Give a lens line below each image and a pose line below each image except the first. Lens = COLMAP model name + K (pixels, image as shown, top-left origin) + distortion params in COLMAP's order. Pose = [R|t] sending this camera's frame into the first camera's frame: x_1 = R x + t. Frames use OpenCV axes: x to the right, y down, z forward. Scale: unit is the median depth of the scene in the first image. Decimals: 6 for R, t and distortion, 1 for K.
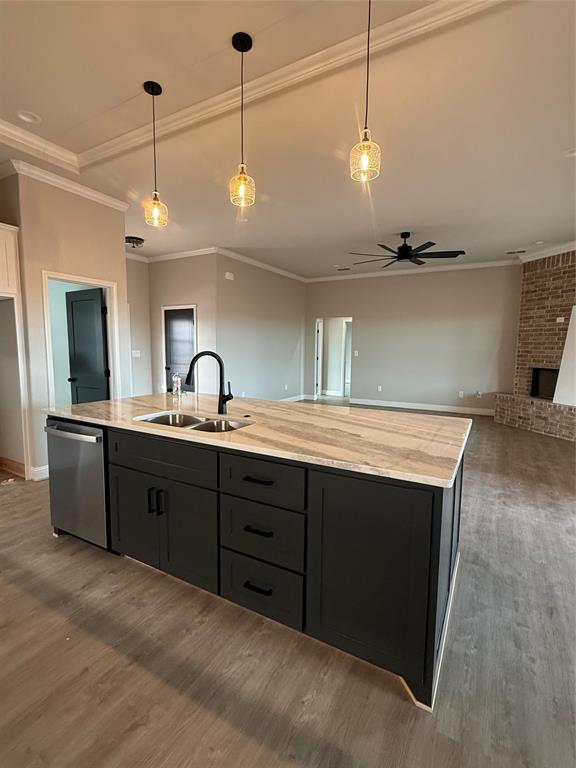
lens RADIAL K [[366.1, 0, 289.0], [0, 366.1, 385.2], [0, 0, 1]] dist [-0.001844, -0.001196]
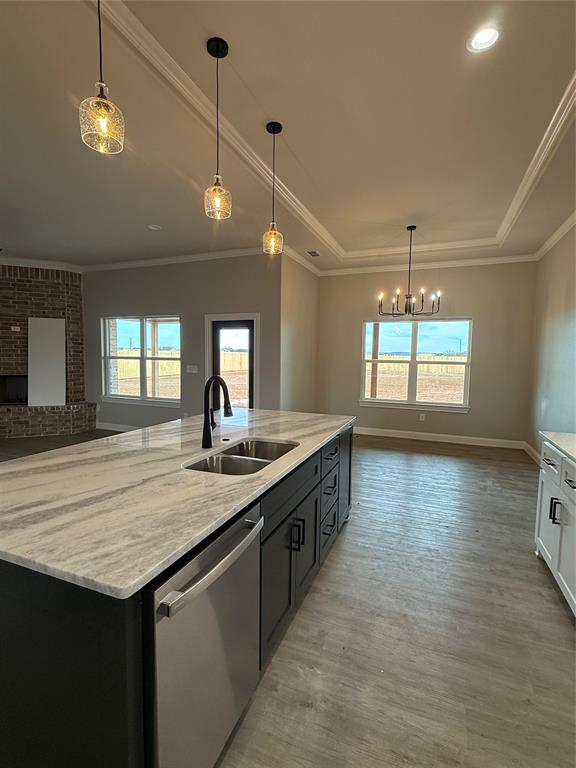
lens RADIAL K [[366.1, 0, 285.1], [0, 366.1, 384.4], [0, 0, 1]] dist [-0.001844, -0.001196]
pose [[-0.131793, -0.087836, 0.987378, -0.420097], [0.090740, 0.990816, 0.100253, -0.053921], [-0.987115, 0.102807, -0.122612, 0.371670]]
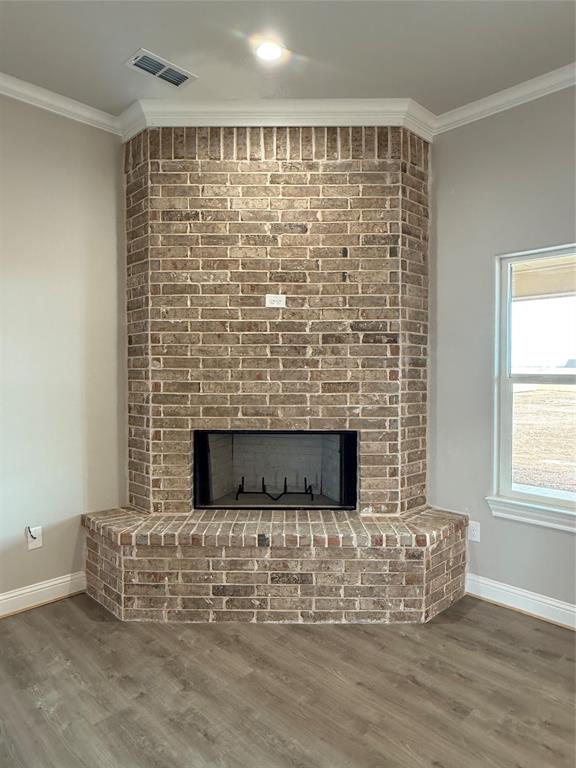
lens RADIAL K [[495.7, 0, 286.4], [0, 495.7, 382.8], [0, 0, 1]] dist [0.007389, 0.001106]
pose [[0.276883, -0.025917, 0.960554, 0.246409], [0.104086, 0.994563, -0.003168, -0.090897], [-0.955250, 0.100857, 0.278075, 0.848424]]
